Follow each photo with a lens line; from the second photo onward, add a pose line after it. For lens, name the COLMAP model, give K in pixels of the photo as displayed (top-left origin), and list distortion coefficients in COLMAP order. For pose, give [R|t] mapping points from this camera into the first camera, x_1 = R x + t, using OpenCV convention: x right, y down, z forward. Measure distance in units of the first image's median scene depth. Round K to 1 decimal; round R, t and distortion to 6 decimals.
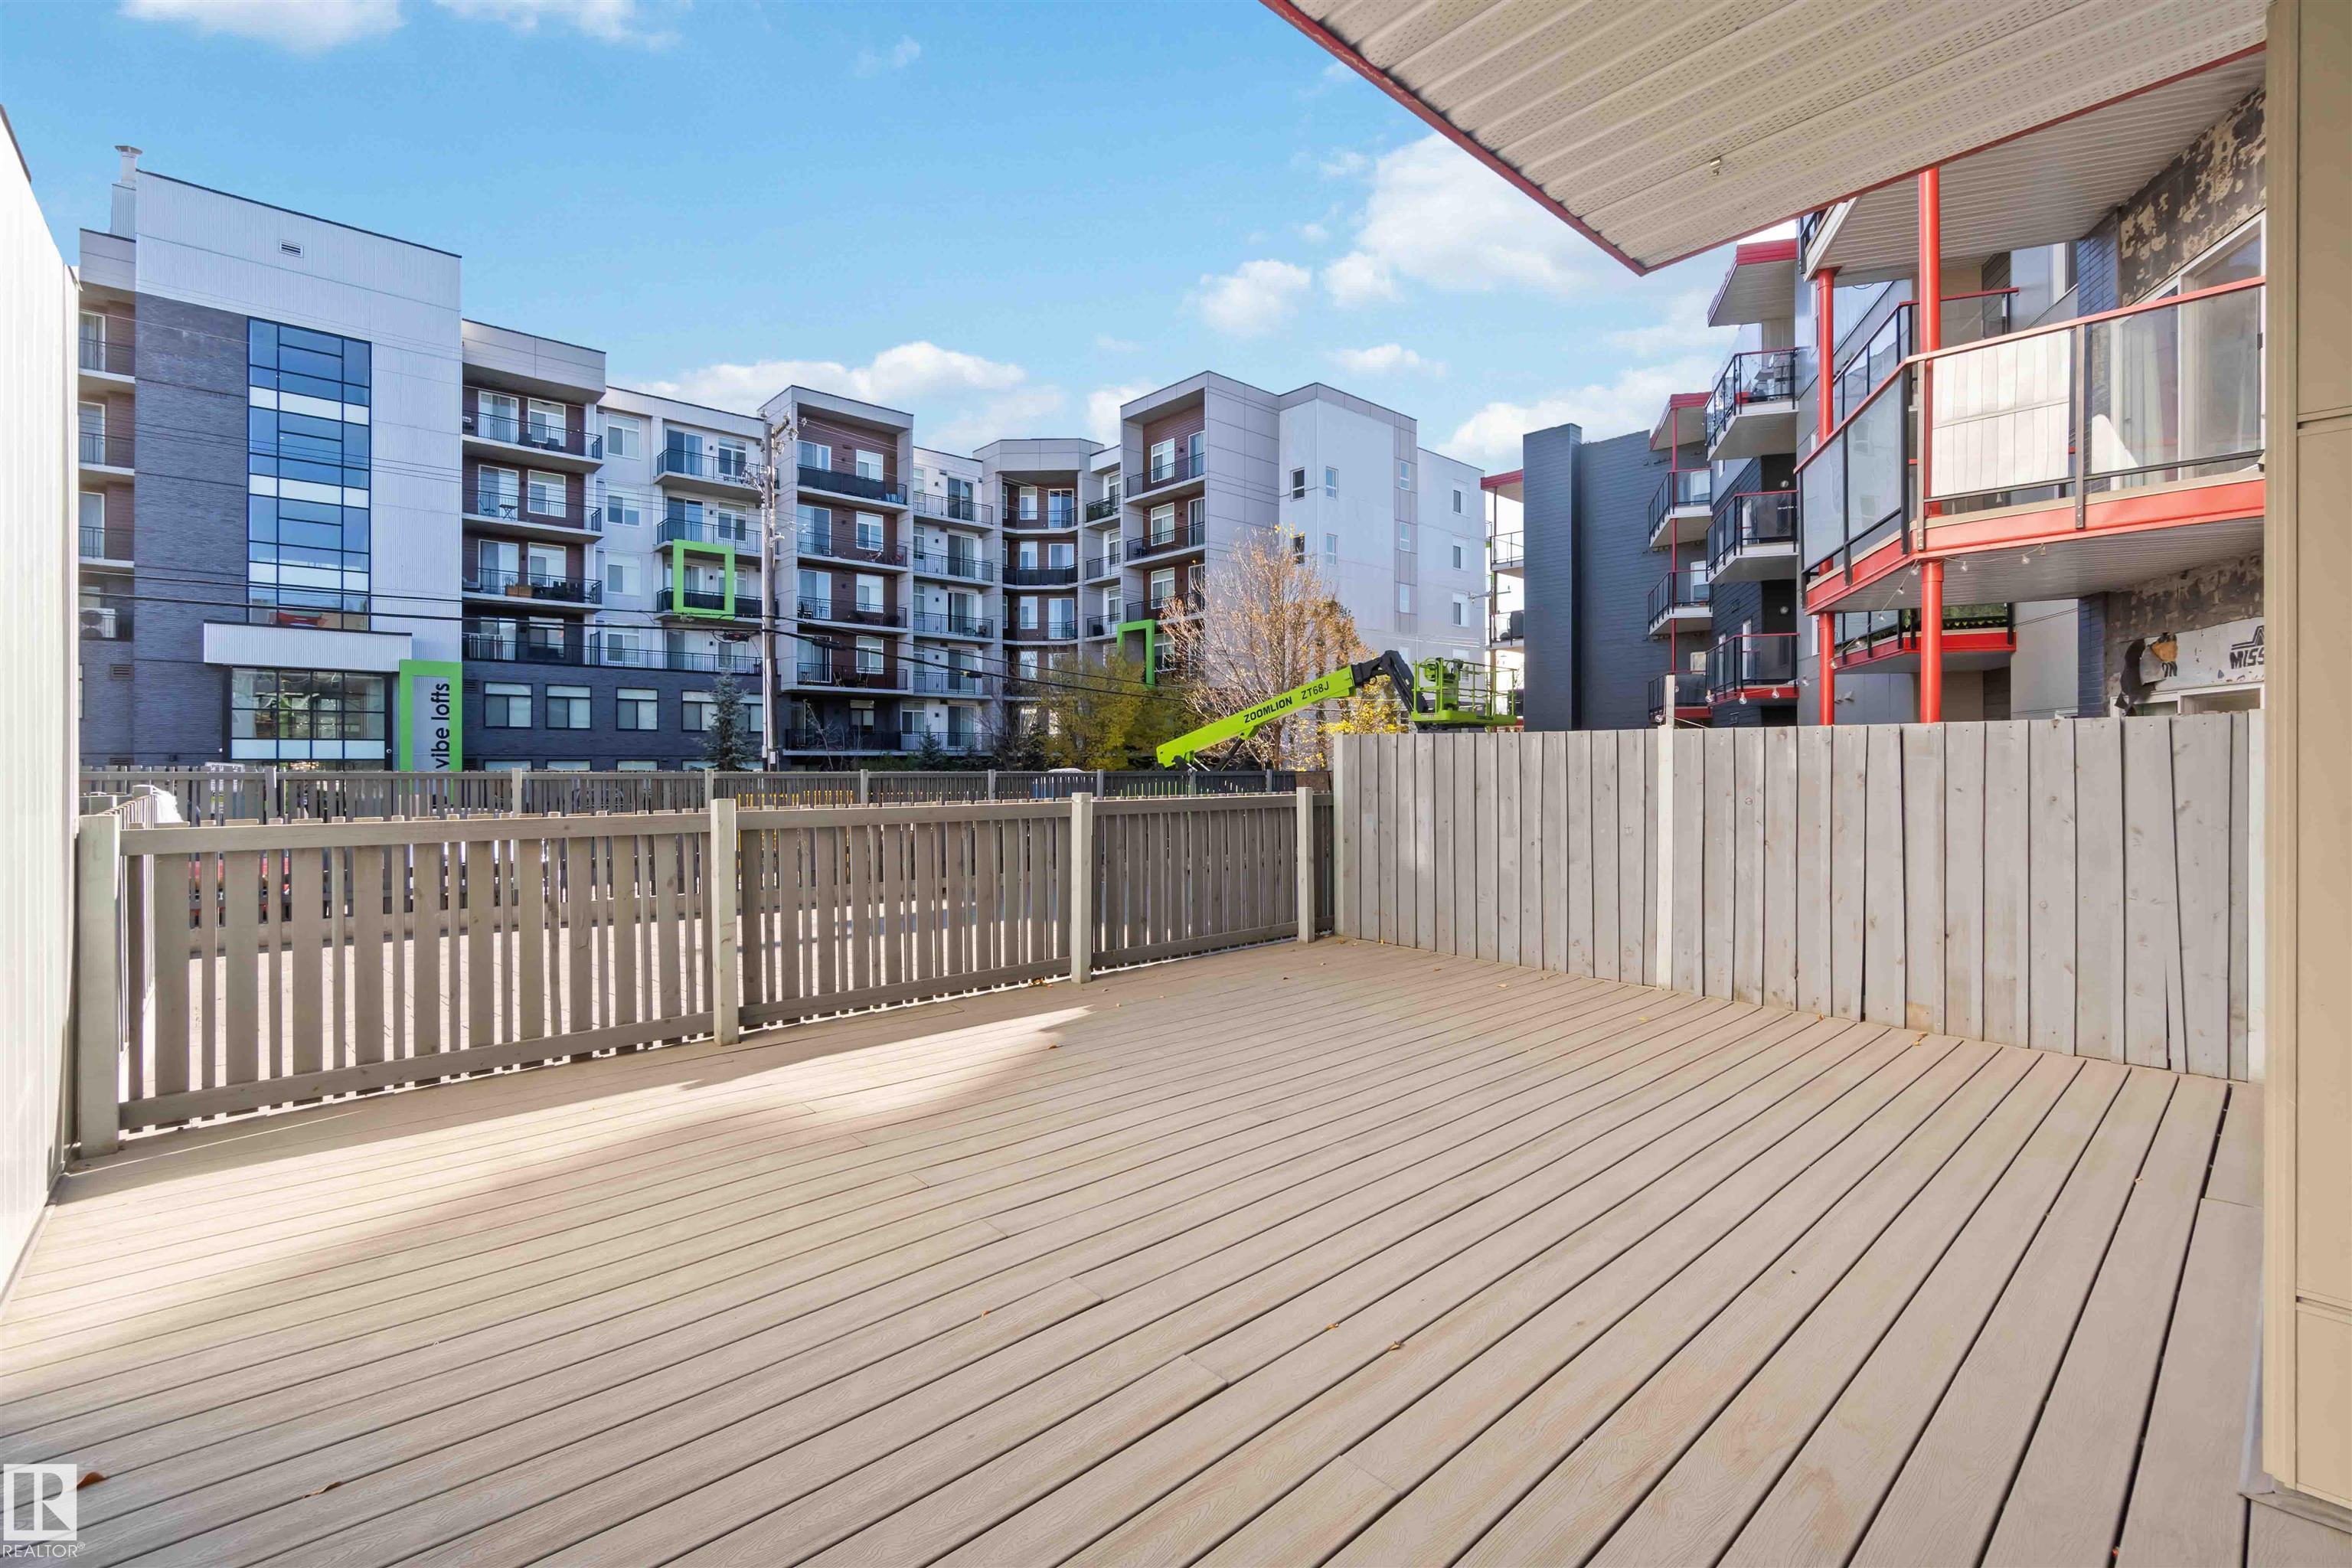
lens RADIAL K [[1014.1, 0, 1170.6], [0, 1014.1, 763.4], [0, 0, 1]] dist [0.000222, 0.000031]
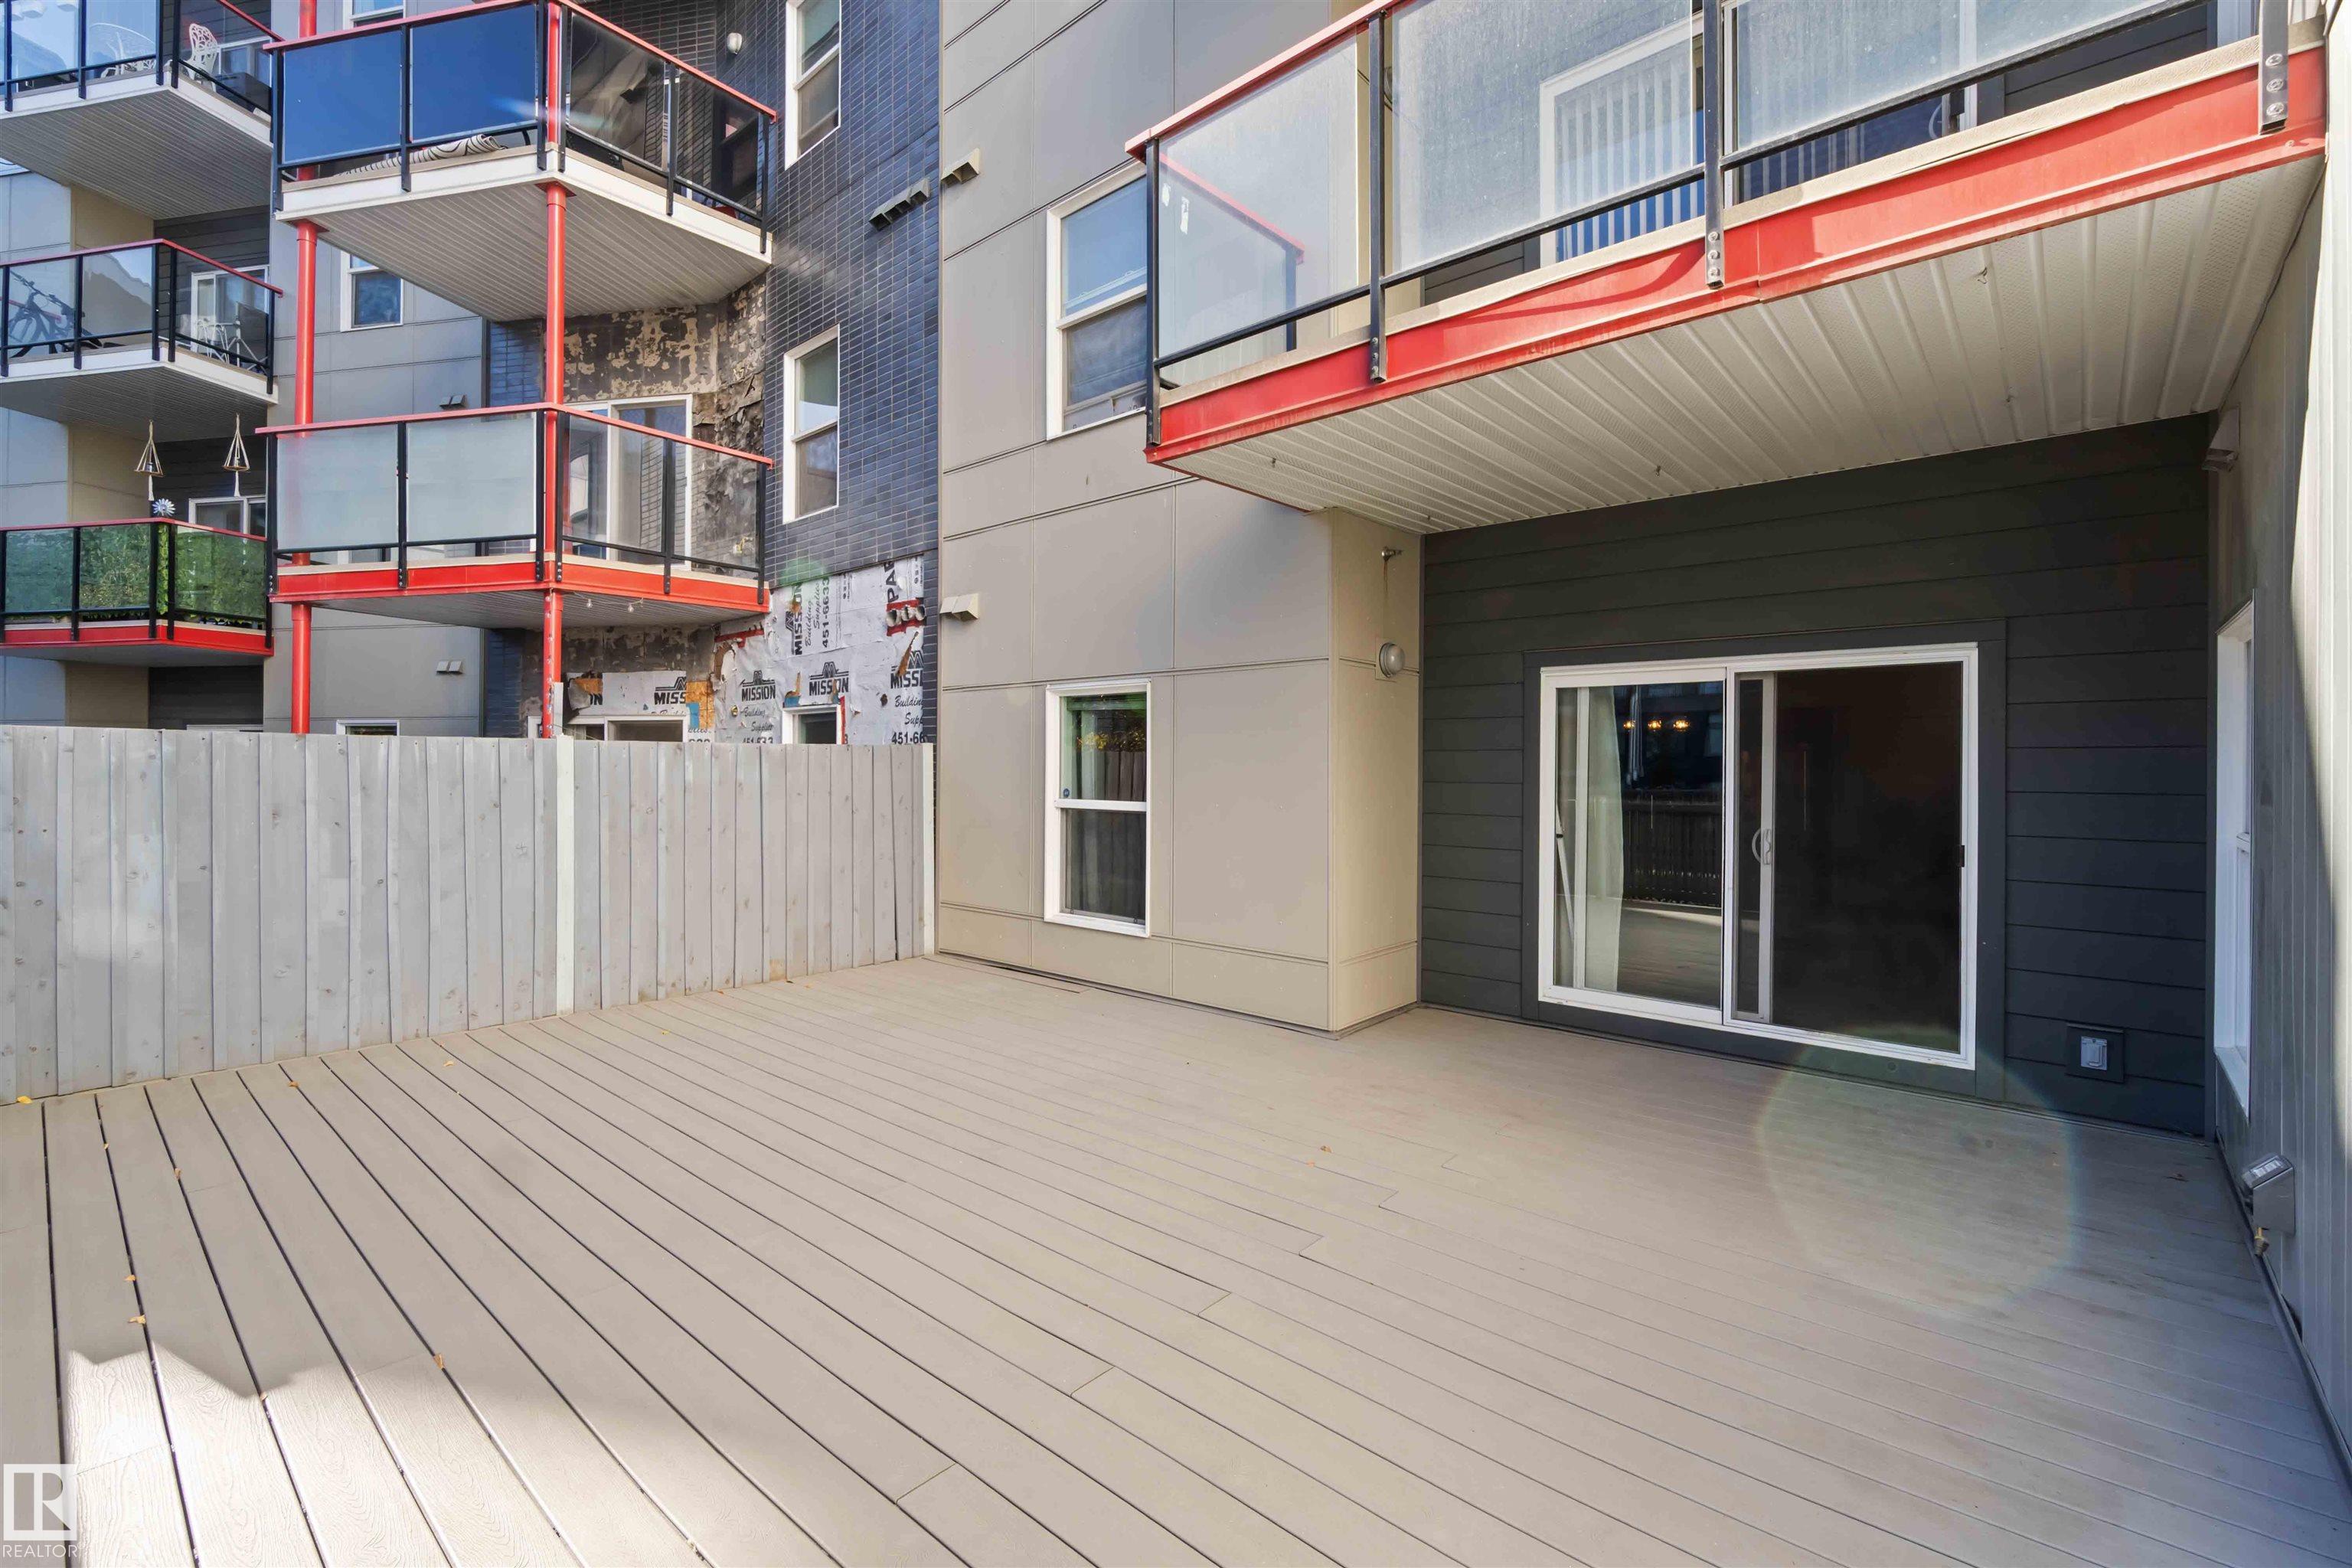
lens RADIAL K [[1014.1, 0, 1170.6], [0, 1014.1, 763.4], [0, 0, 1]] dist [0.000222, 0.000031]
pose [[-0.120636, -0.000040, 0.992697, -0.415213], [0.001070, 0.999999, 0.000171, -0.010224], [-0.992696, 0.001083, -0.120636, 0.437385]]
